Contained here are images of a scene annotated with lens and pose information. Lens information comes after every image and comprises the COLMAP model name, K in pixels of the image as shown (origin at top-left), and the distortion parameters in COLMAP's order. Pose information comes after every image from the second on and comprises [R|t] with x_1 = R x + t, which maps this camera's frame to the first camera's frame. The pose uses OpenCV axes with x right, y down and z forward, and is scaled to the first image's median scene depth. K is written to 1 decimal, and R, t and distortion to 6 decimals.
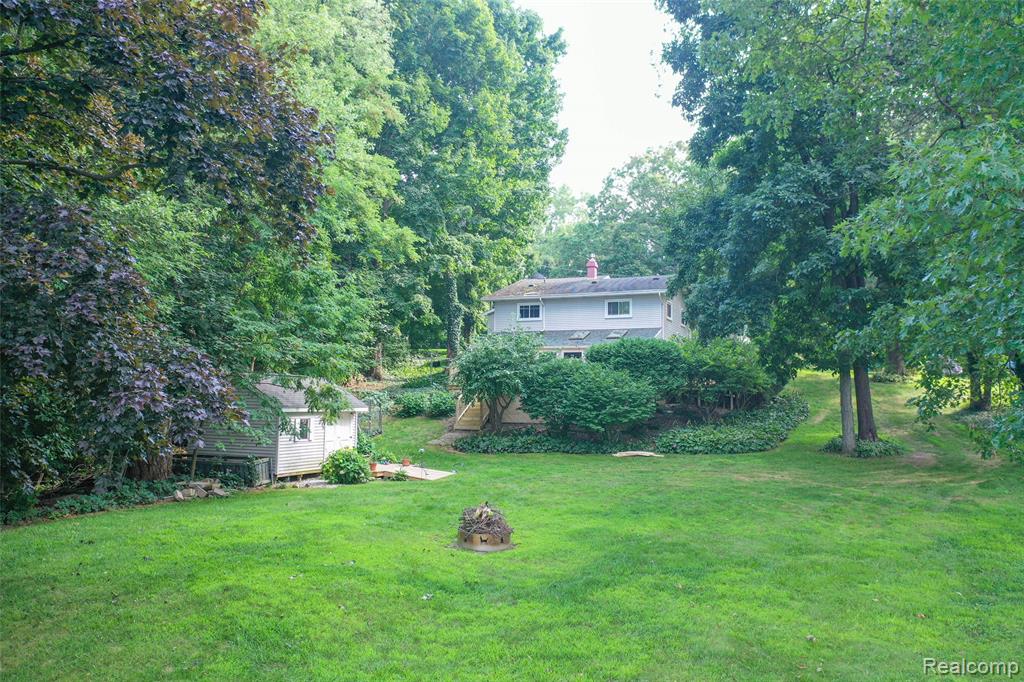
lens RADIAL K [[802.5, 0, 510.8], [0, 802.5, 346.9], [0, 0, 1]] dist [0.000876, -0.012025]
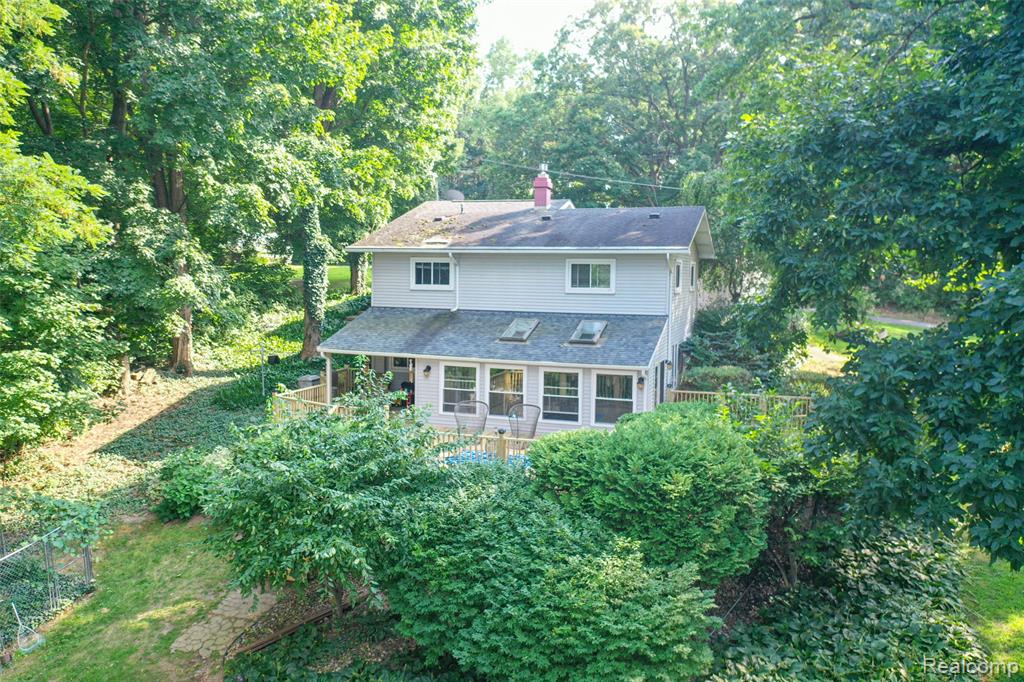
lens RADIAL K [[816.7, 0, 507.4], [0, 816.7, 346.7], [0, 0, 1]] dist [0.003069, 0.008065]
pose [[0.997690, -0.004428, 0.067791, 0.037166], [-0.006701, 0.986592, 0.163067, -0.087606], [-0.067604, -0.163144, 0.984283, 0.422762]]
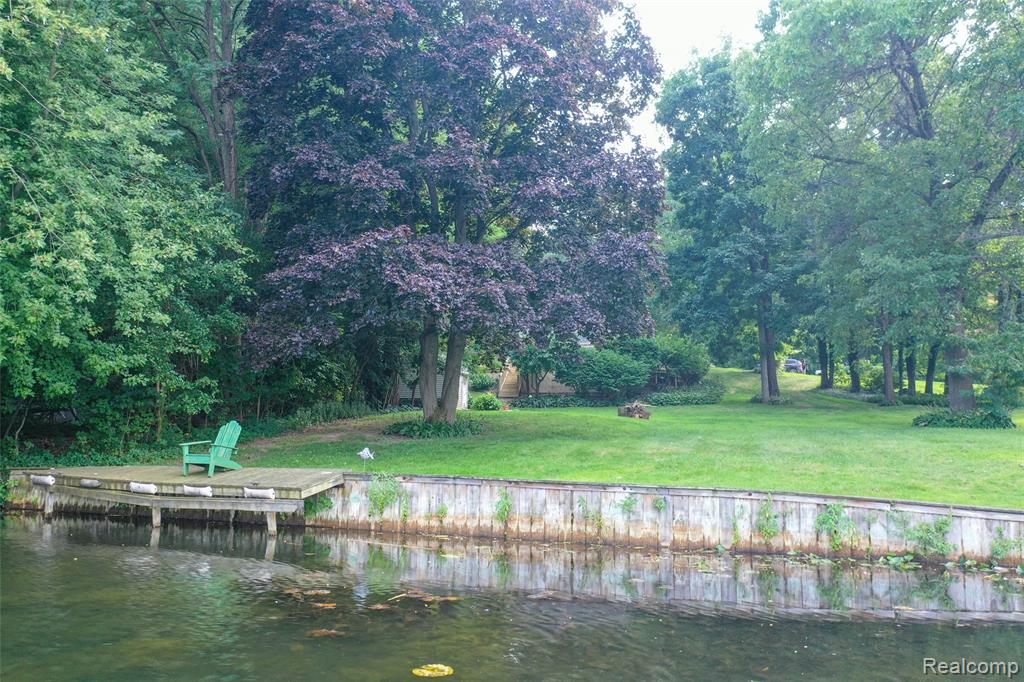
lens RADIAL K [[816.7, 0, 507.4], [0, 816.7, 346.7], [0, 0, 1]] dist [0.003069, 0.008065]
pose [[0.978578, 0.020724, 0.204829, -0.280119], [-0.013869, 0.999296, -0.034846, 0.049684], [-0.205407, 0.031258, 0.978177, -0.343881]]
